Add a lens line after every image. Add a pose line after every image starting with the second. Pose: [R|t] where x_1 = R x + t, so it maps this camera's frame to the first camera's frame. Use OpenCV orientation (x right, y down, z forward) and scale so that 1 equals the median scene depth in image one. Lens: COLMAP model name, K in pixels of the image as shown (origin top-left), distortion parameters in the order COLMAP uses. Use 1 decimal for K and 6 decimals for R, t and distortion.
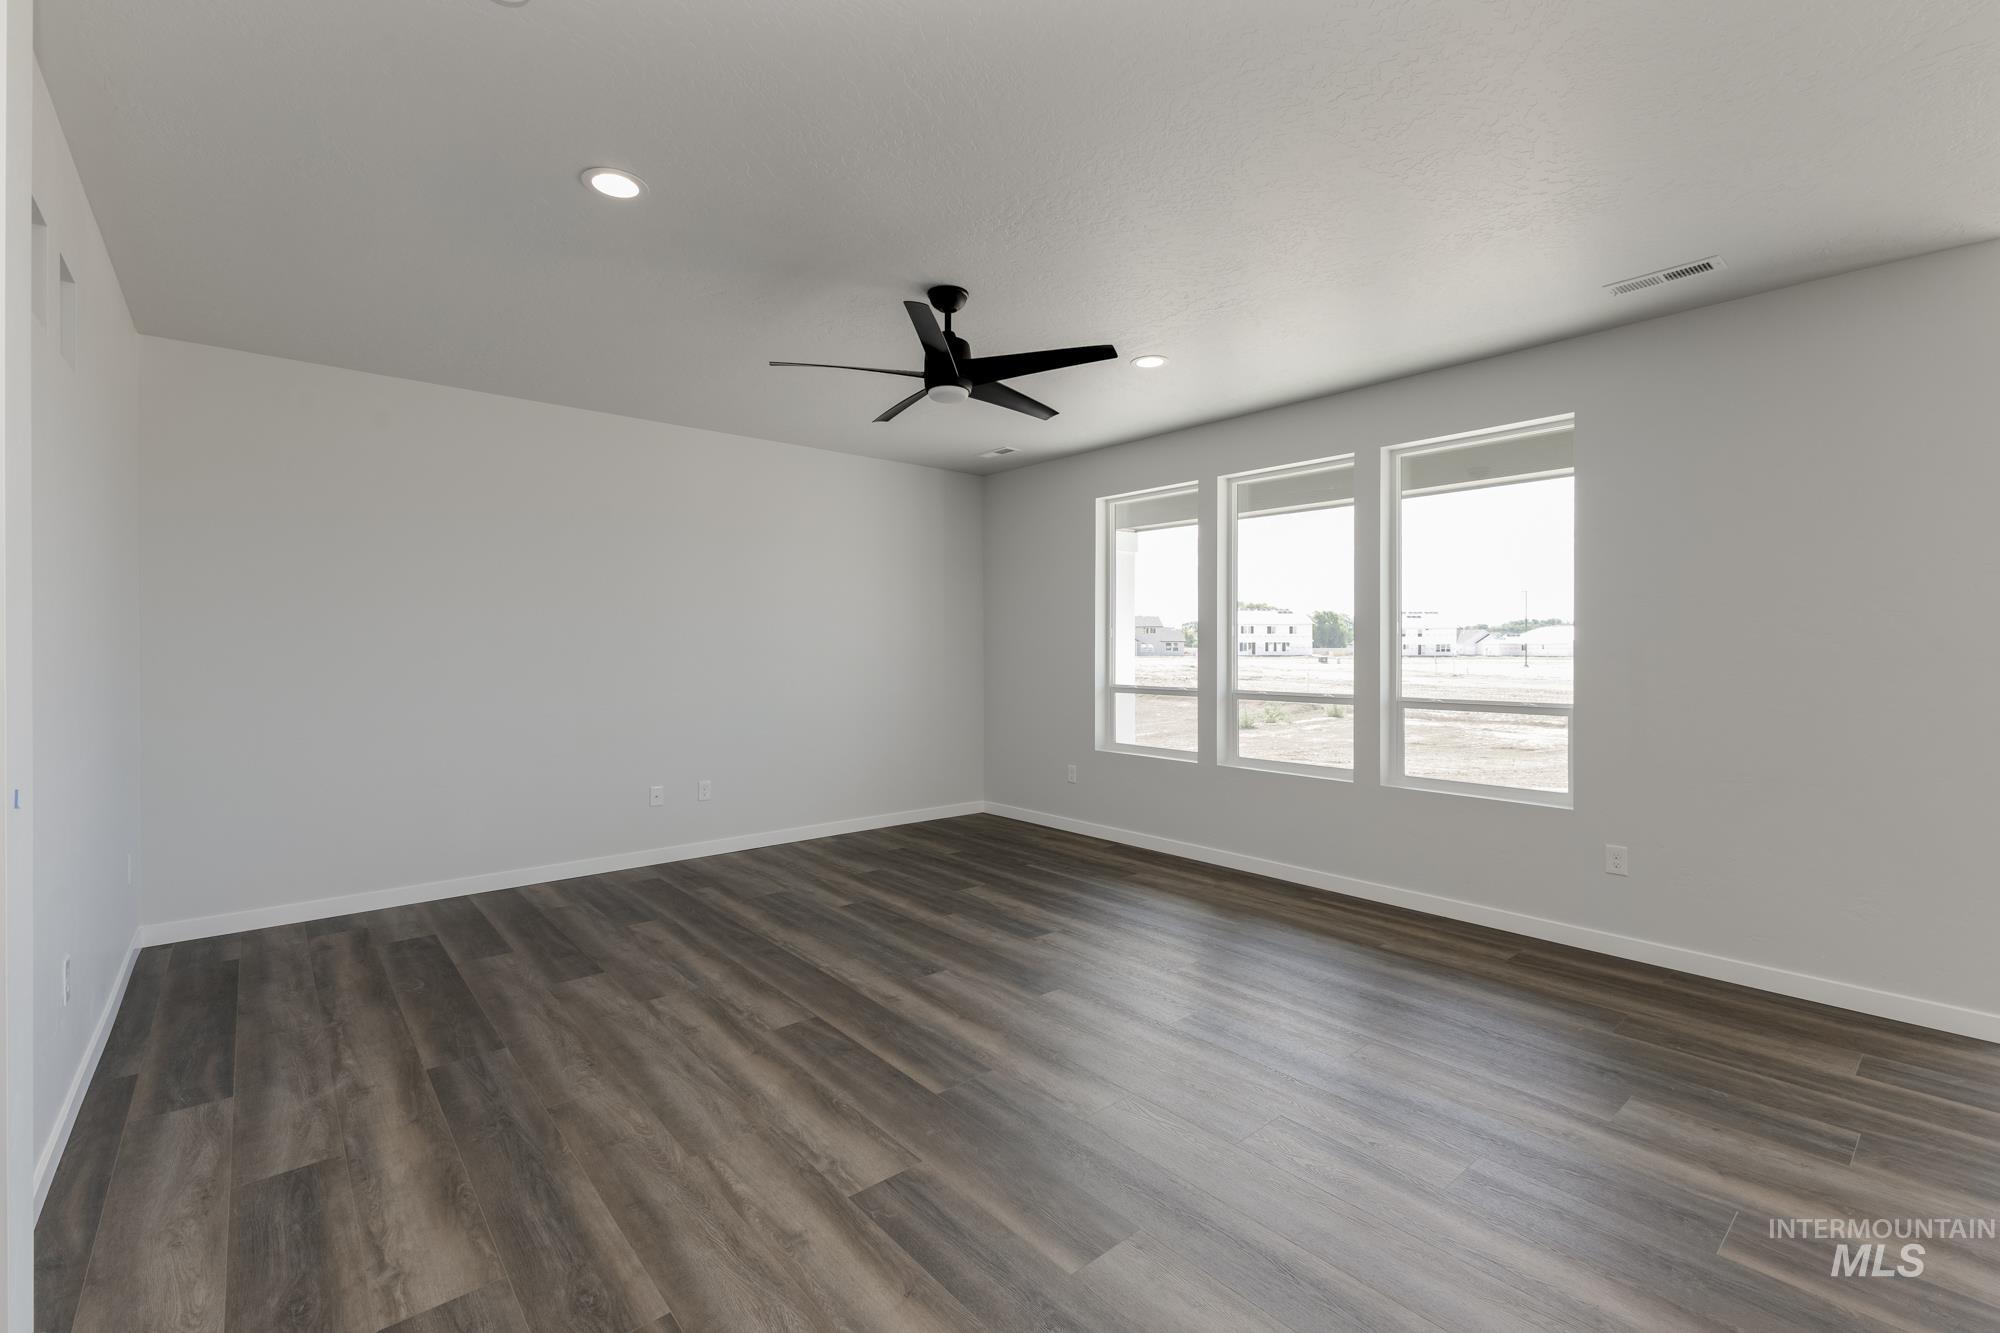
lens RADIAL K [[865.5, 0, 998.4], [0, 865.5, 653.8], [0, 0, 1]] dist [0.002177, 0.000595]
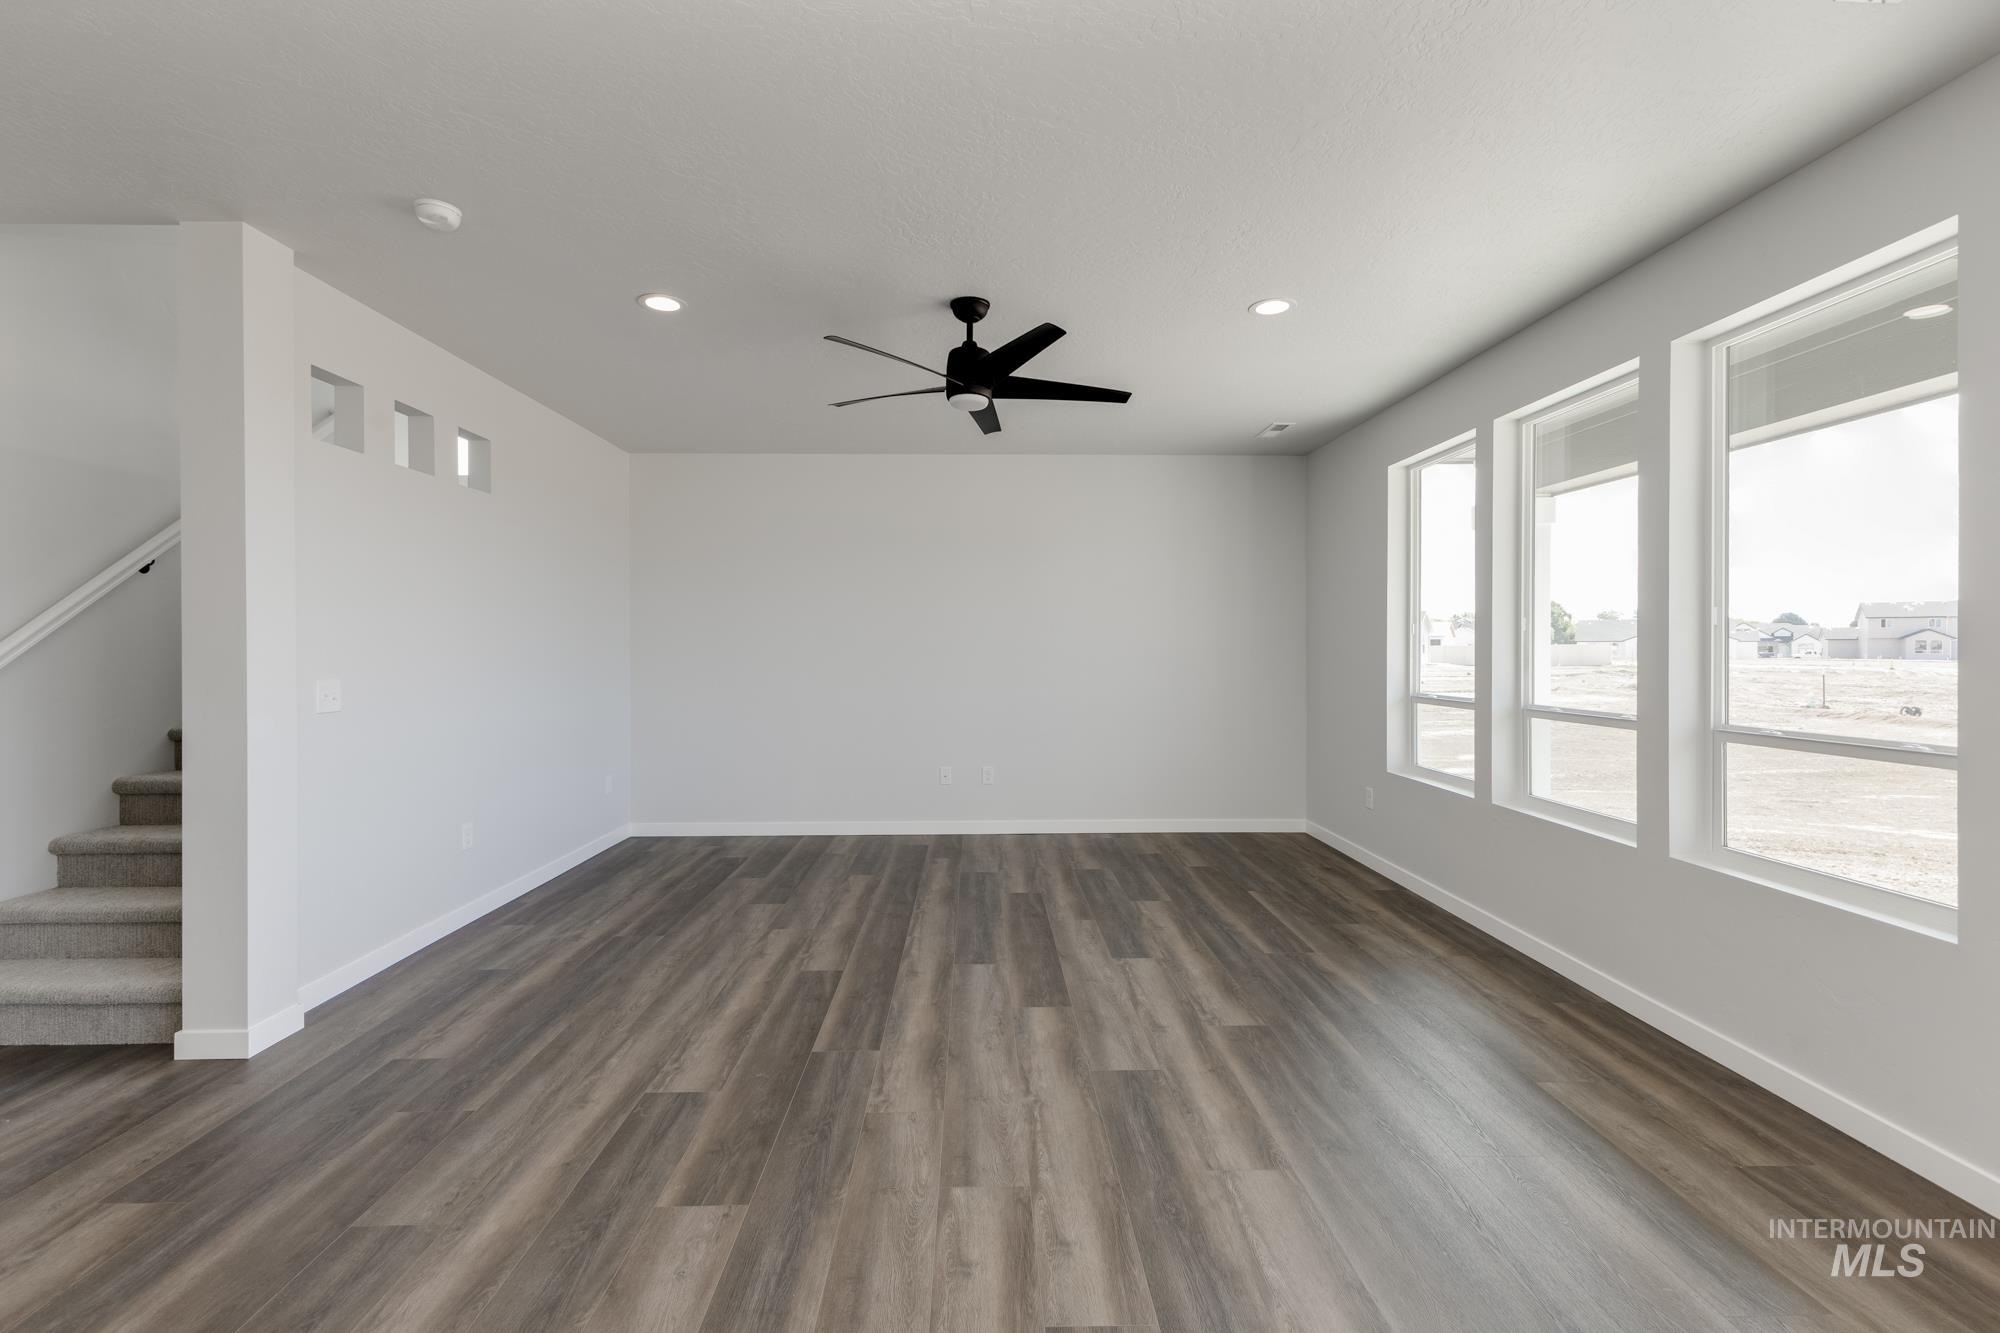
lens RADIAL K [[865.5, 0, 998.4], [0, 865.5, 653.8], [0, 0, 1]] dist [0.002177, 0.000595]
pose [[0.772641, 0.002658, -0.634838, 0.596141], [-0.002947, 0.999995, 0.000601, -0.001048], [0.634837, 0.001406, 0.772645, 0.216428]]
